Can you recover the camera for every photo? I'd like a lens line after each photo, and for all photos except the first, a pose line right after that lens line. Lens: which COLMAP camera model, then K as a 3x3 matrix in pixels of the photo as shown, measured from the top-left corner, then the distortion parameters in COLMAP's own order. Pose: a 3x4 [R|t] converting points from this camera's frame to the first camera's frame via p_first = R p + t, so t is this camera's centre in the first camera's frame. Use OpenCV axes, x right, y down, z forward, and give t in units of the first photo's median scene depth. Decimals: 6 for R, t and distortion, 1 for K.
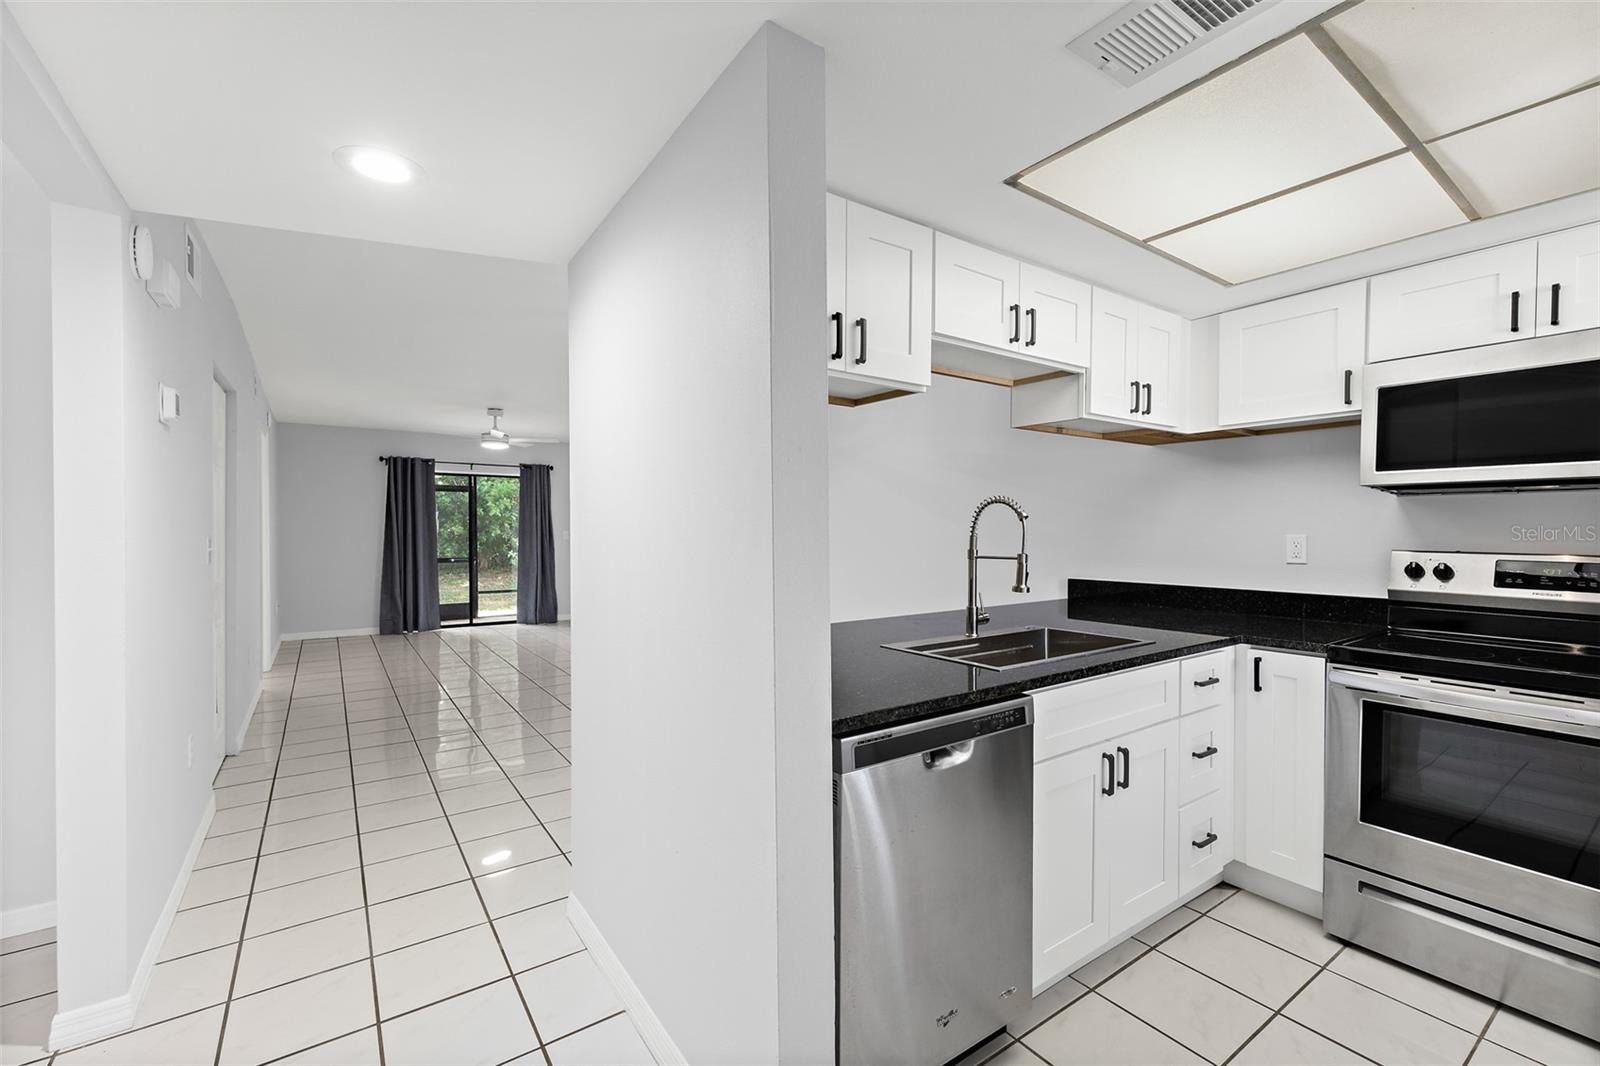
lens RADIAL K [[672.2, 0, 792.5], [0, 672.2, 542.1], [0, 0, 1]] dist [0.004022, -0.000031]
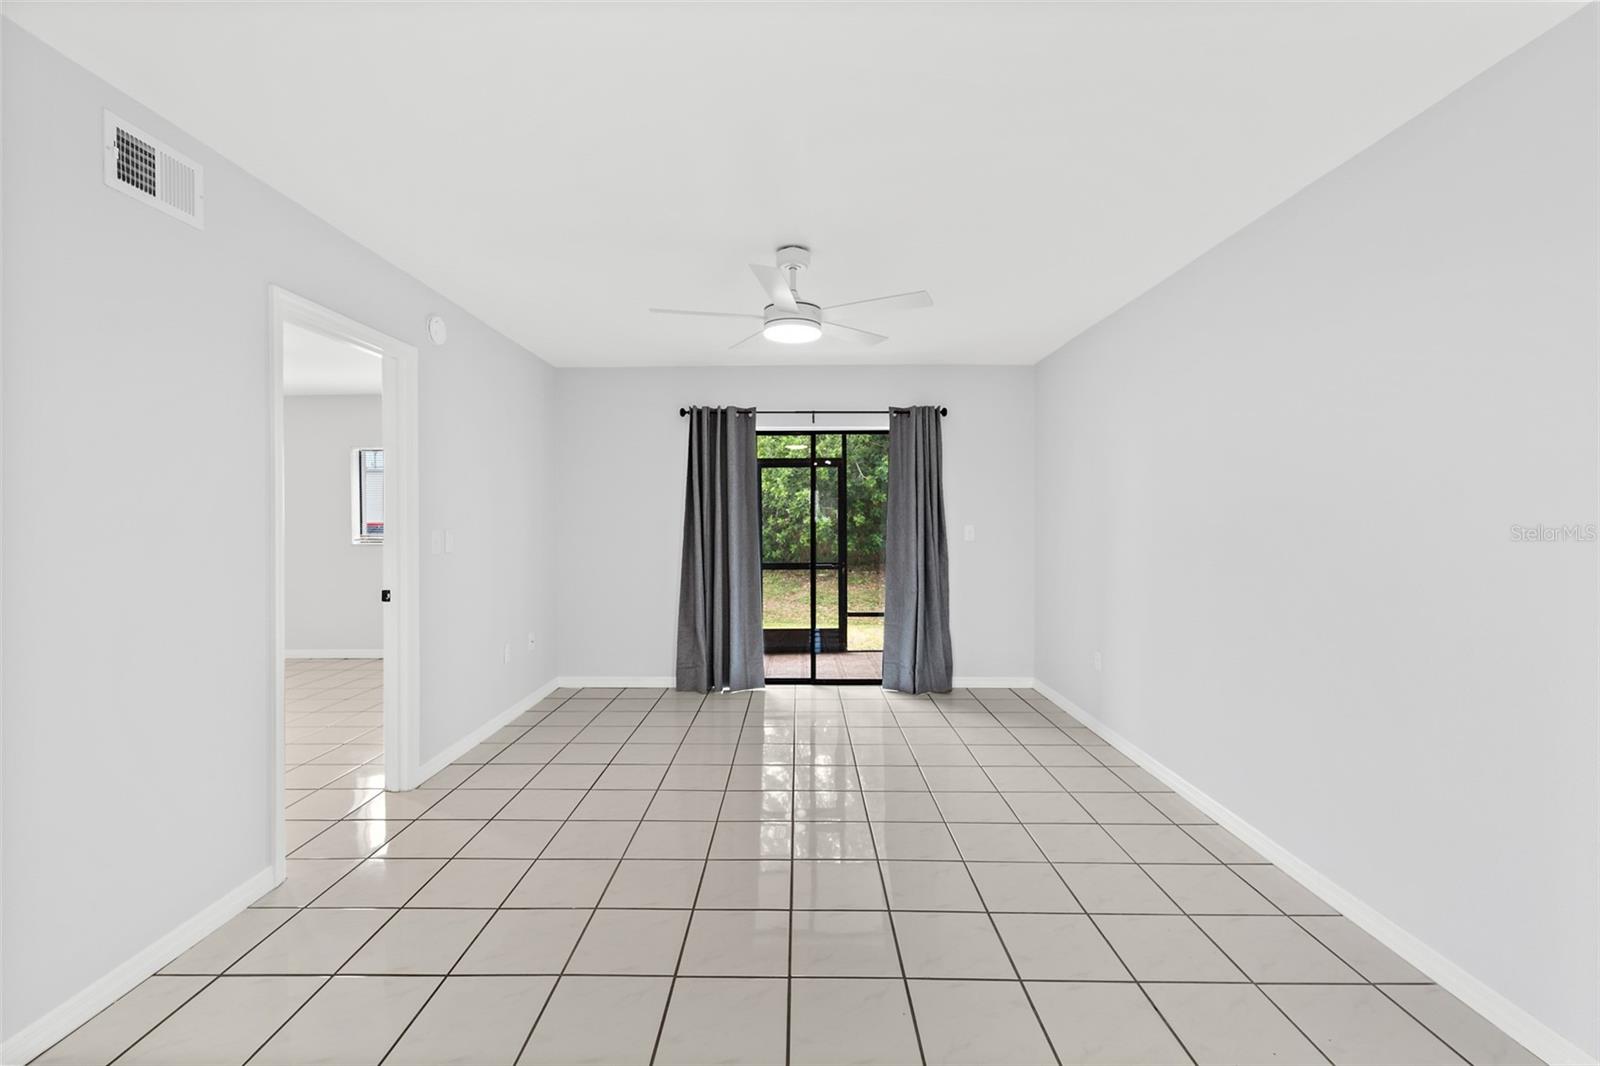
lens RADIAL K [[672.2, 0, 792.8], [0, 672.2, 524.5], [0, 0, 1]] dist [0.004022, -0.000031]
pose [[0.818567, 0.005258, -0.574386, -0.566568], [-0.009490, 0.999945, -0.004371, -0.056265], [0.574332, 0.009029, 0.818573, 1.902931]]
